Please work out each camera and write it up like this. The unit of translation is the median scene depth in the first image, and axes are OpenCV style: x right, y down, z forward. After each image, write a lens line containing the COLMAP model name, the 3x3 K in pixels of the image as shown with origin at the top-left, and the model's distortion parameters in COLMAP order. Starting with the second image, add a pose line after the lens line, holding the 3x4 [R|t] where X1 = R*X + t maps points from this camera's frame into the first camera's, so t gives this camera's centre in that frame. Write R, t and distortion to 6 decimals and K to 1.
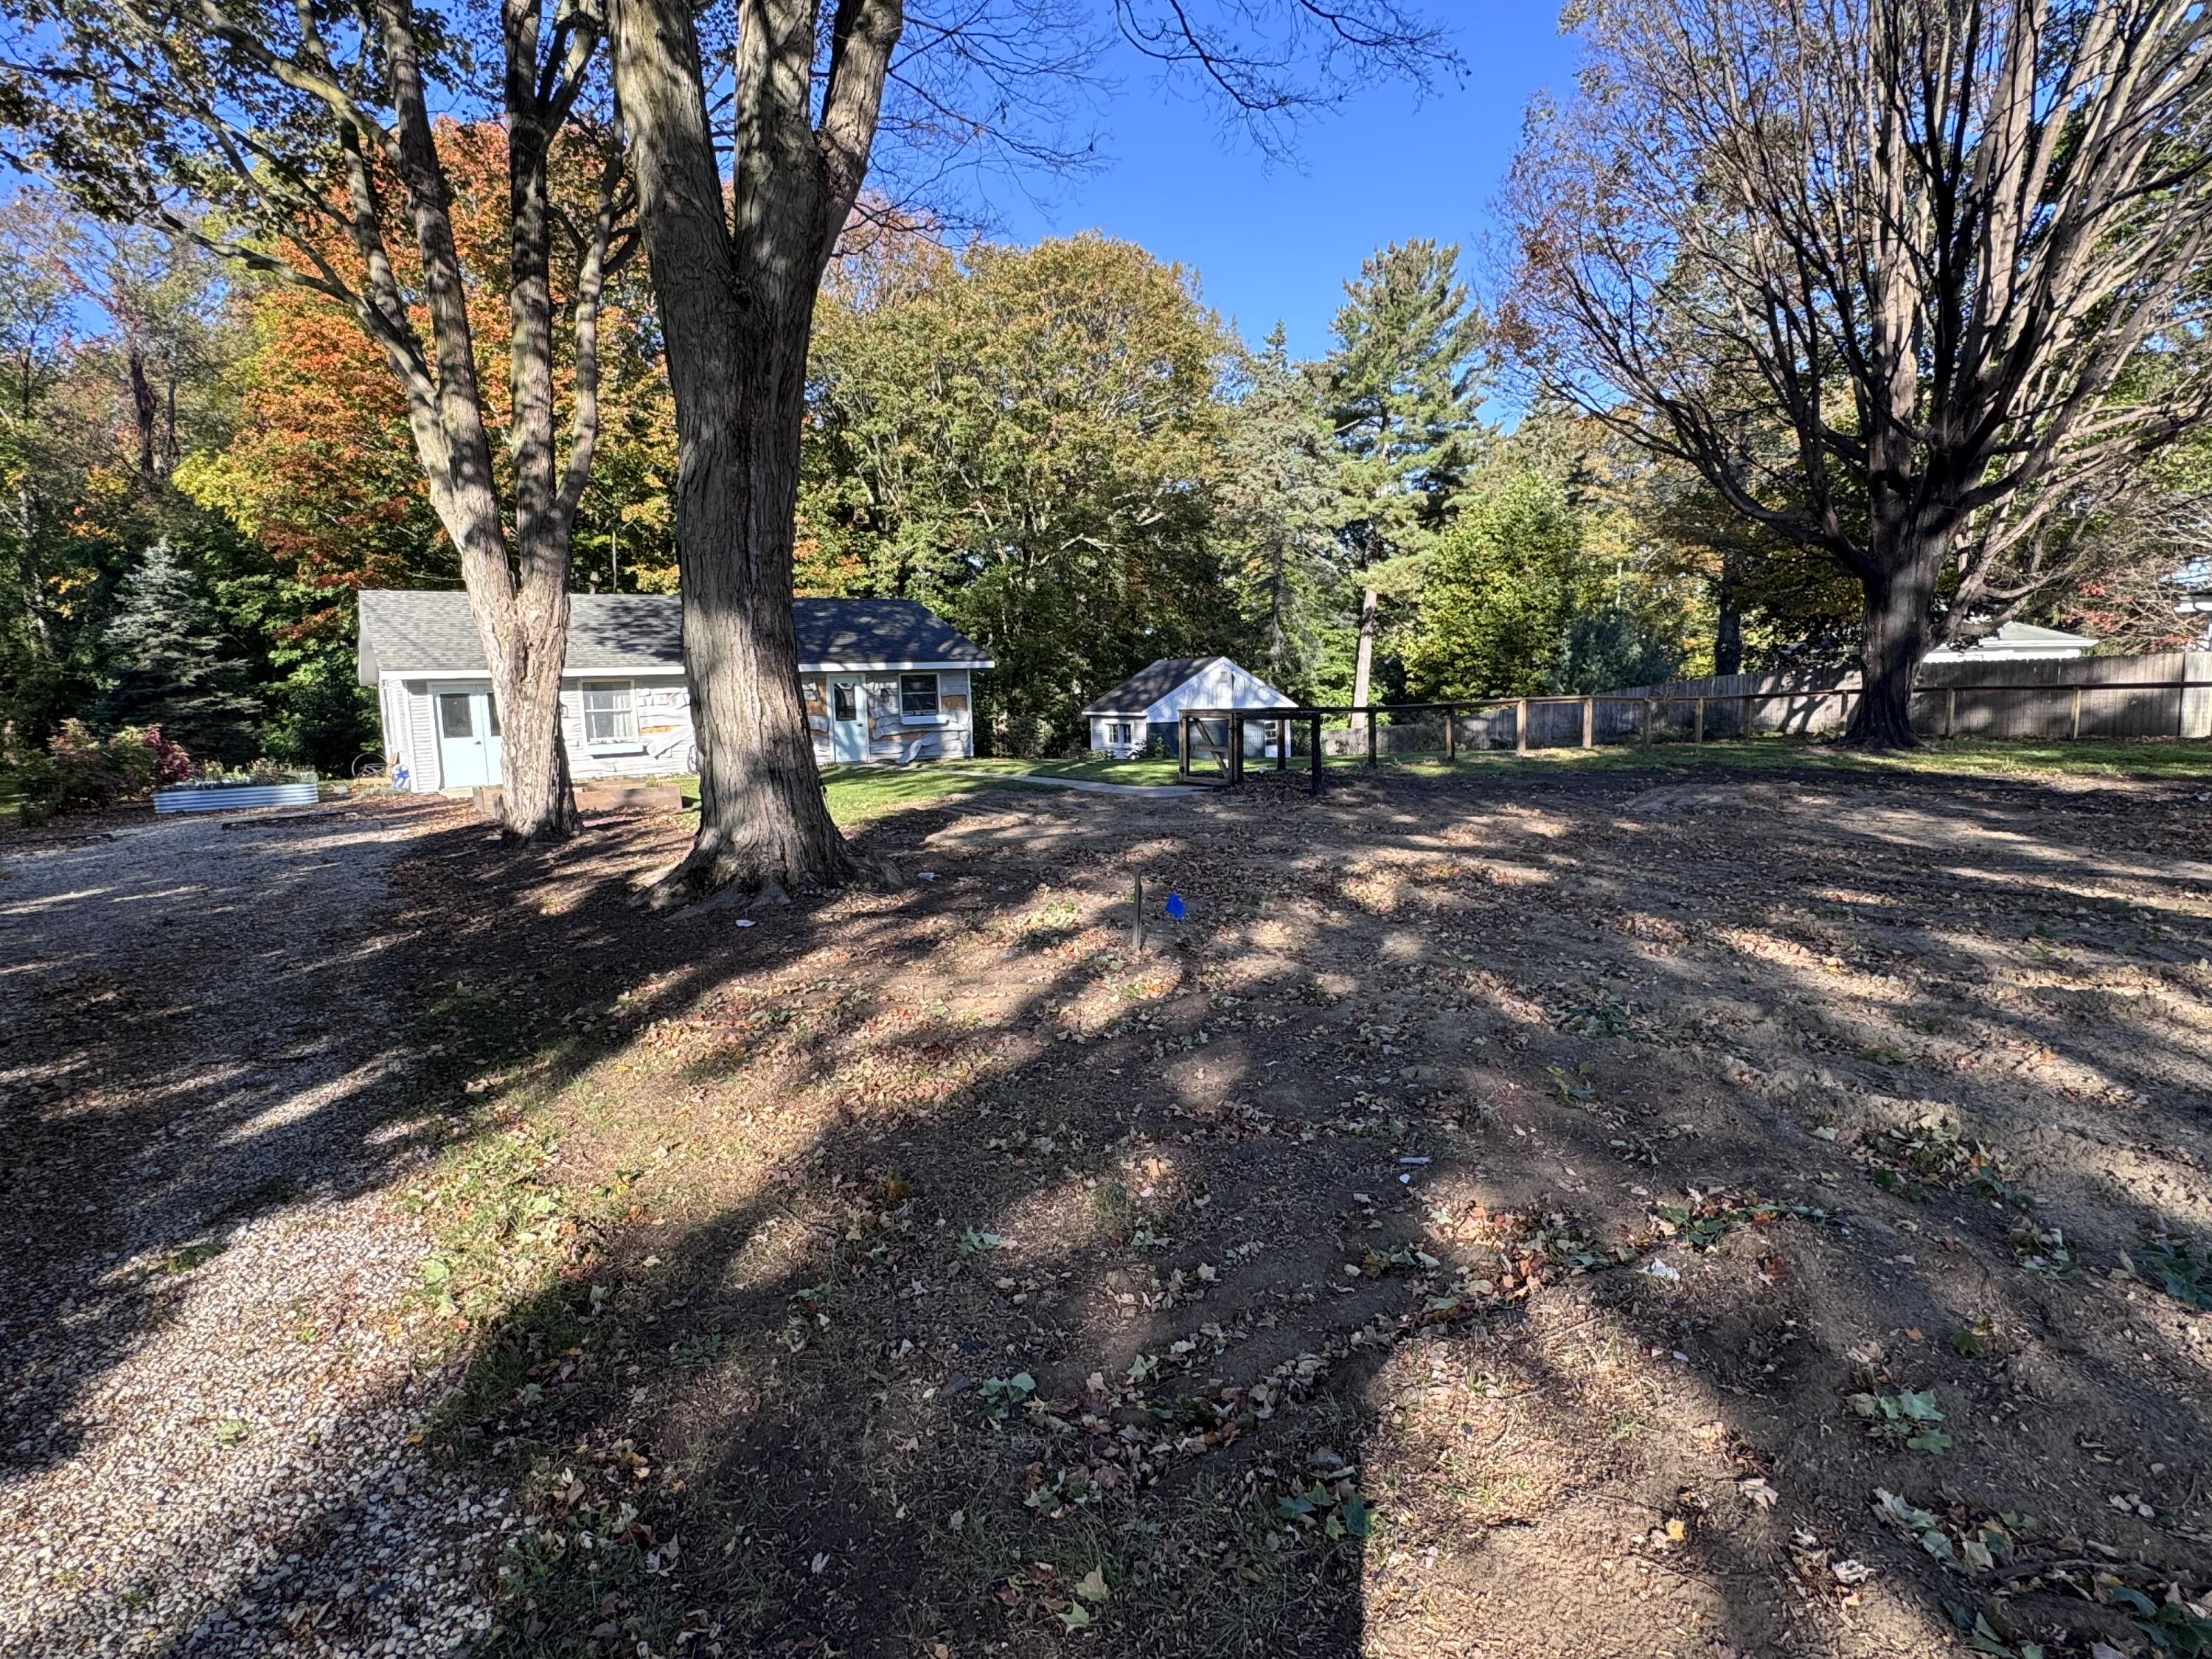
lens RADIAL K [[1184.5, 0, 1106.0], [0, 1184.5, 829.5], [0, 0, 1]] dist [-0.001030, -0.001039]
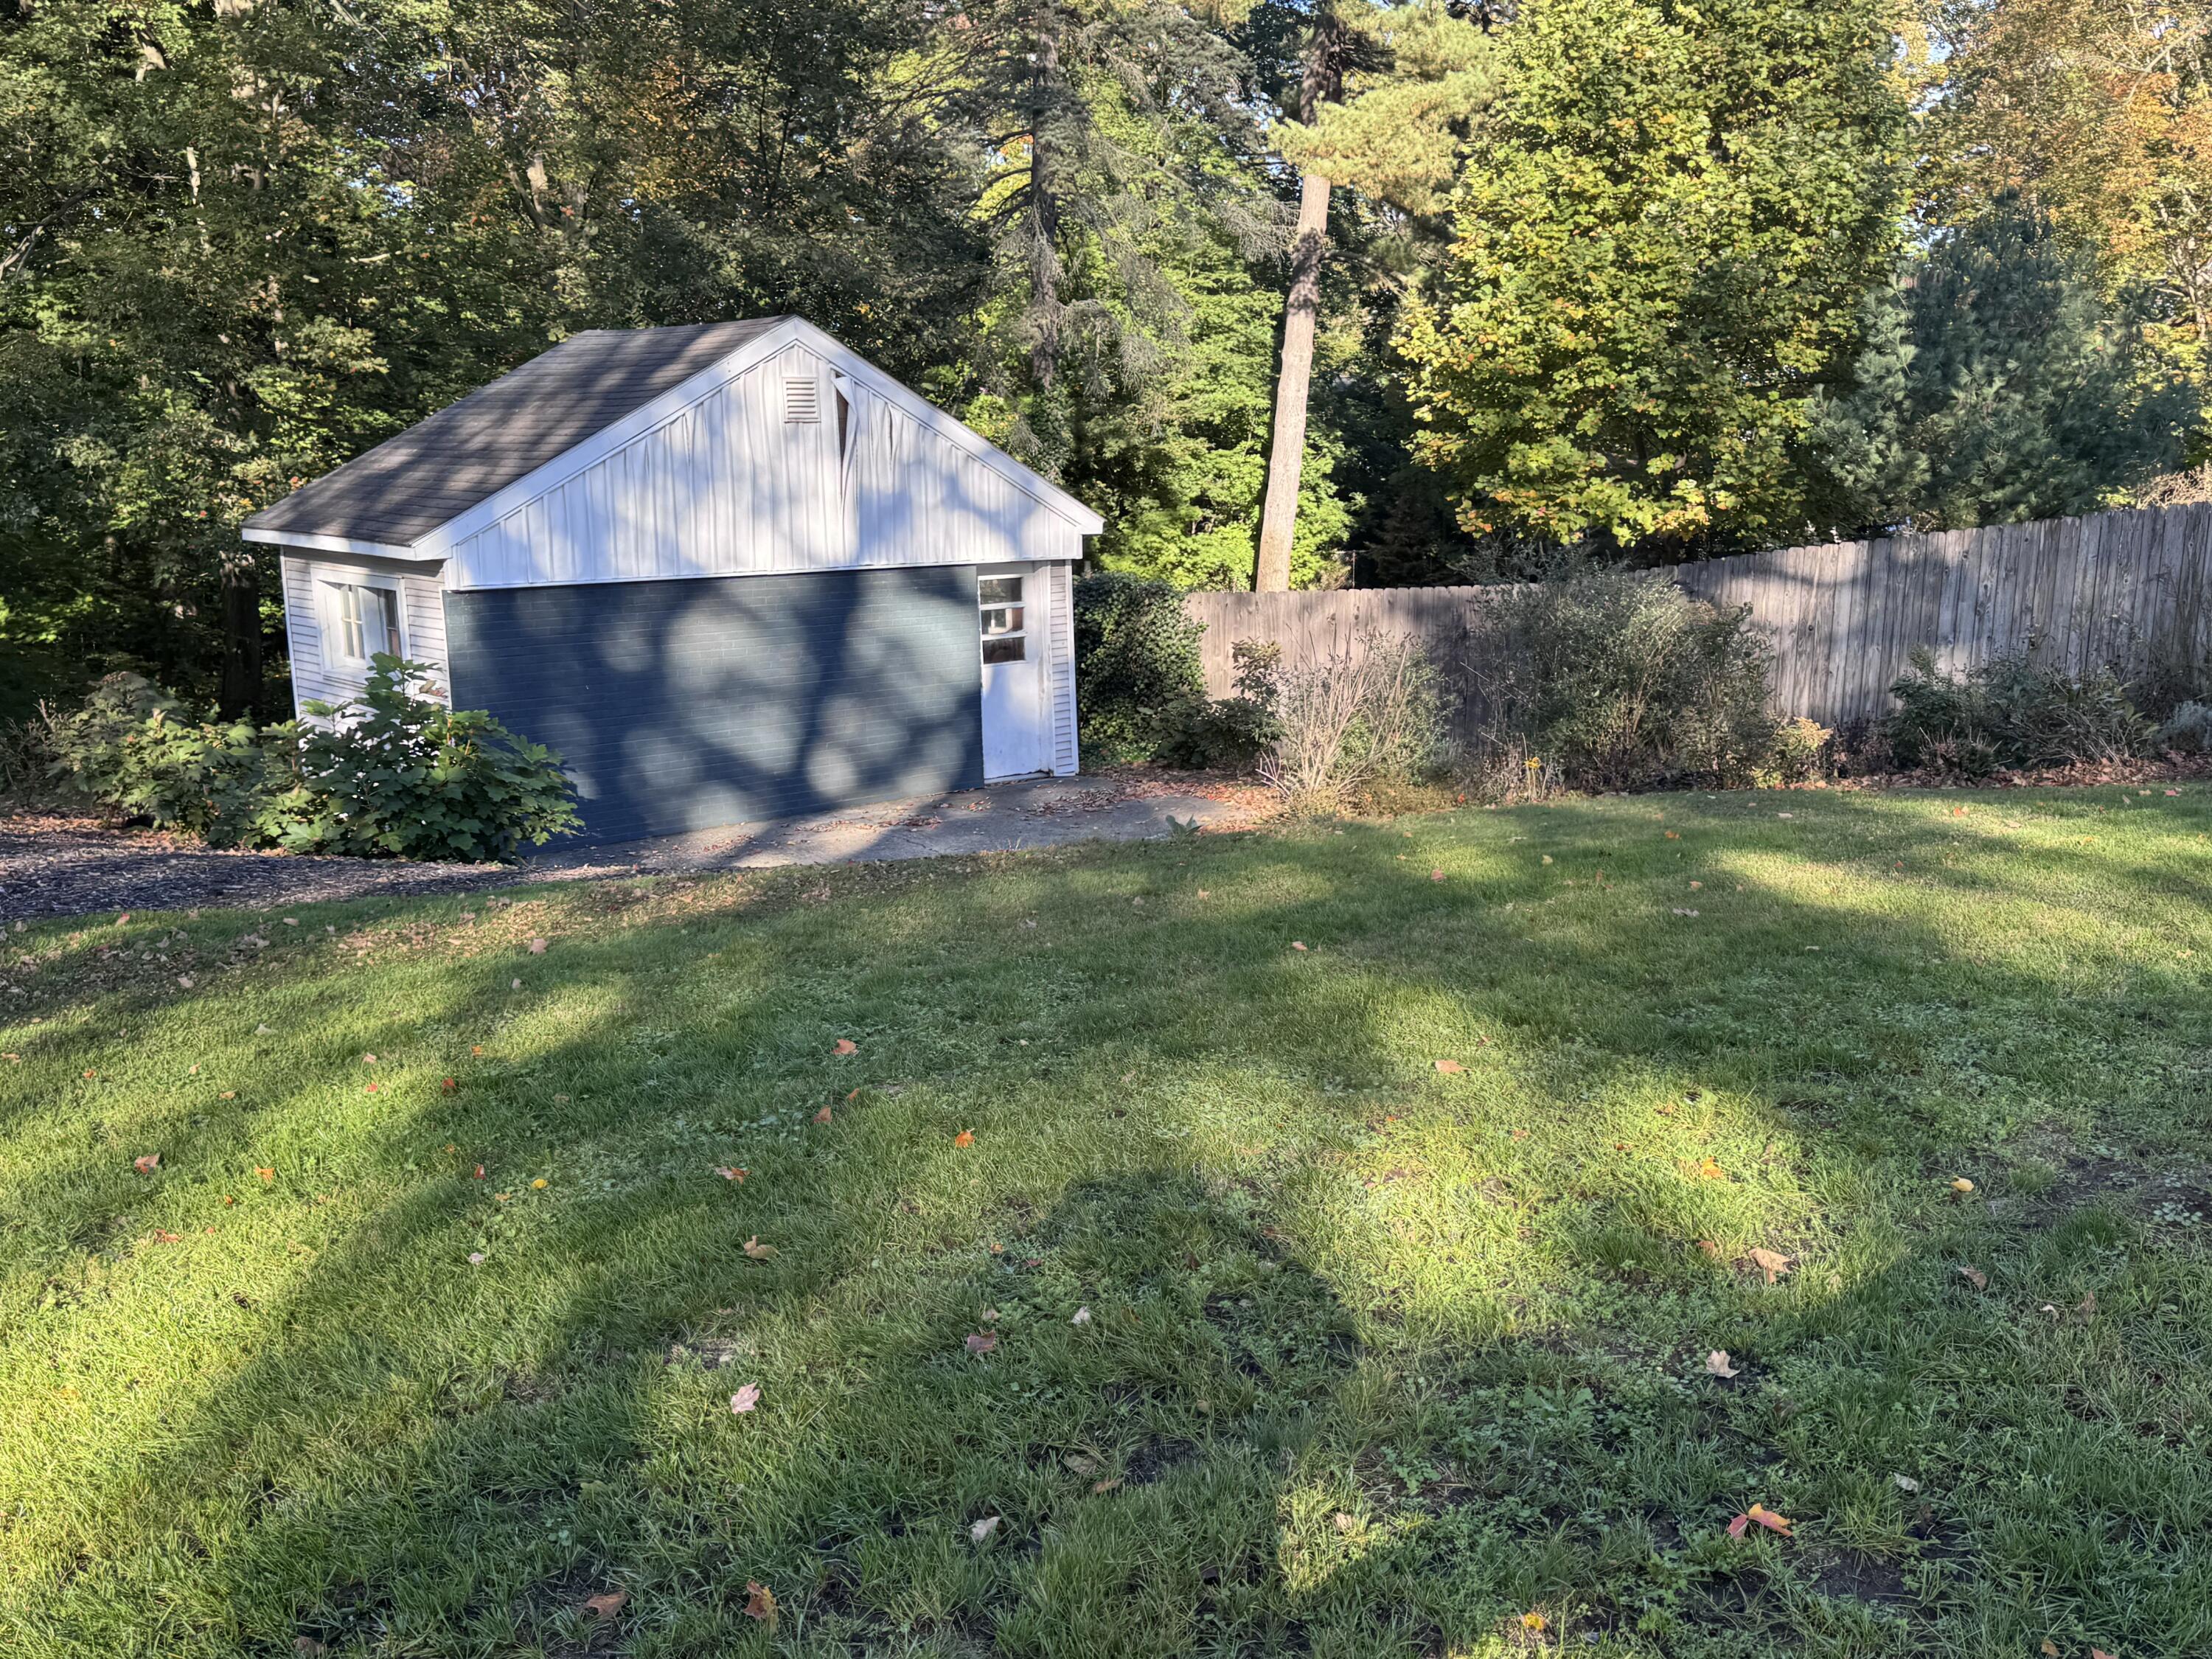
lens RADIAL K [[1978.1, 0, 1106.0], [0, 1978.1, 829.5], [0, 0, 1]] dist [0.080165, -0.001684]
pose [[0.990770, -0.012501, 0.134979, 0.077550], [0.002149, 0.997062, 0.076568, -0.051393], [-0.135539, -0.075572, 0.987886, 0.413425]]
